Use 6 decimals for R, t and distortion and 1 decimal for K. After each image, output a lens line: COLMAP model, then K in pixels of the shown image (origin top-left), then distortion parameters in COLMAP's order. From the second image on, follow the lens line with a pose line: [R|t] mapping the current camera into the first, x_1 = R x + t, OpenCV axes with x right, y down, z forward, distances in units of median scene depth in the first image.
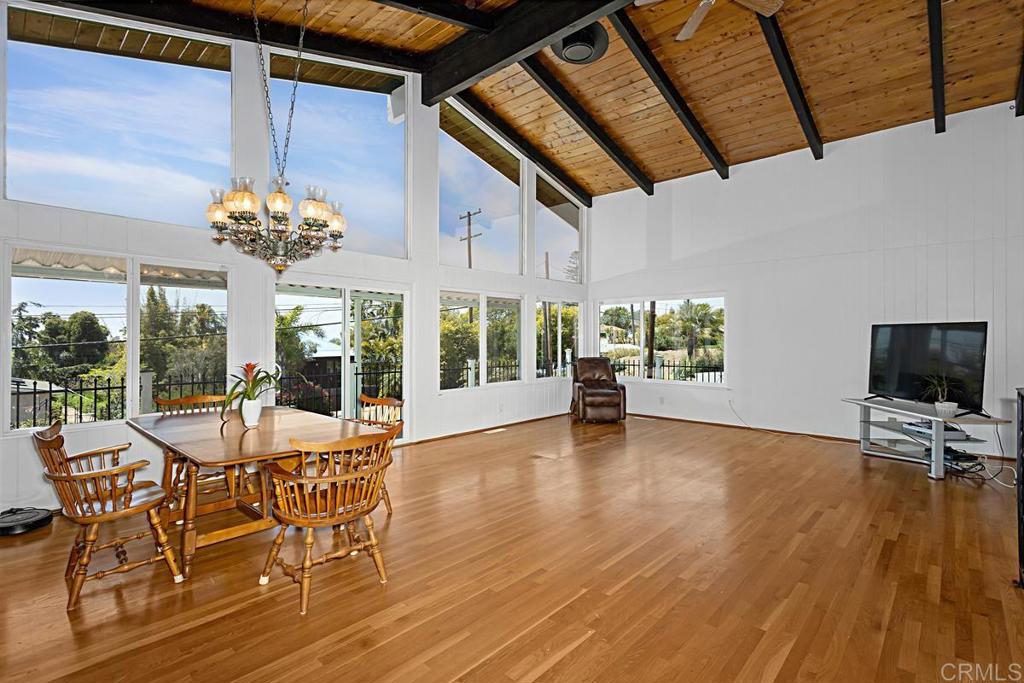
lens RADIAL K [[485.7, 0, 501.5], [0, 485.7, 336.9], [0, 0, 1]] dist [0.000905, 0.000301]
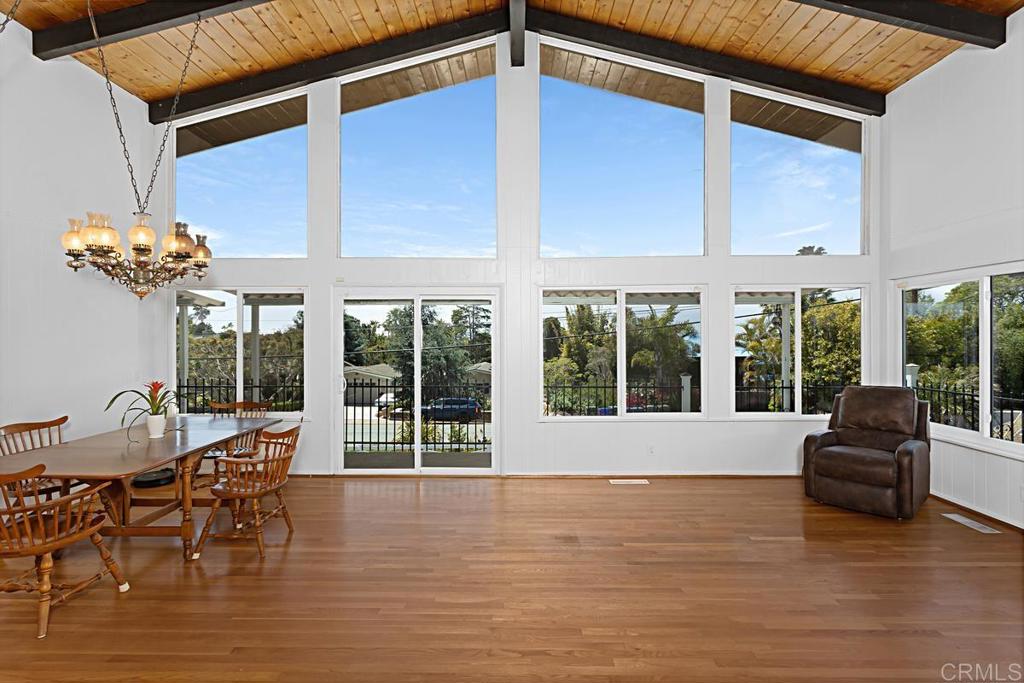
lens RADIAL K [[485.7, 0, 501.5], [0, 485.7, 336.9], [0, 0, 1]] dist [0.000905, 0.000301]
pose [[0.657728, 0.000002, -0.753255, 0.456716], [0.003532, 0.999989, 0.003086, -0.023967], [0.753247, -0.004690, 0.657721, 0.447391]]
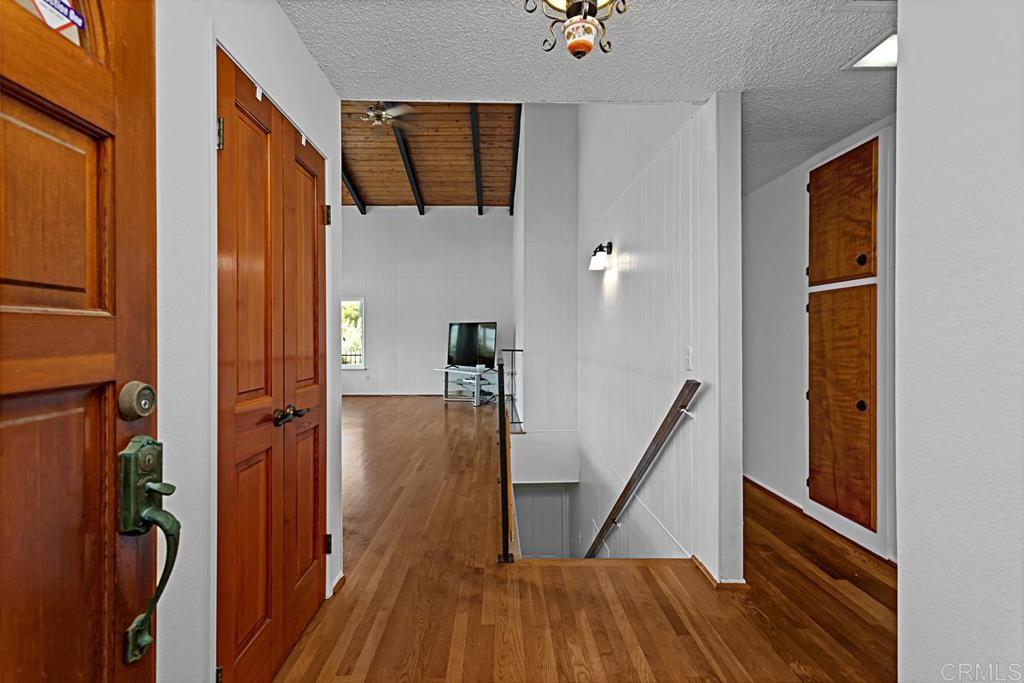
lens RADIAL K [[485.7, 0, 501.5], [0, 485.7, 336.9], [0, 0, 1]] dist [0.000905, 0.000301]
pose [[0.722923, 0.000730, 0.690928, -0.258385], [-0.006658, 0.999960, 0.005909, 0.010918], [-0.690896, -0.008872, 0.722900, -0.328493]]
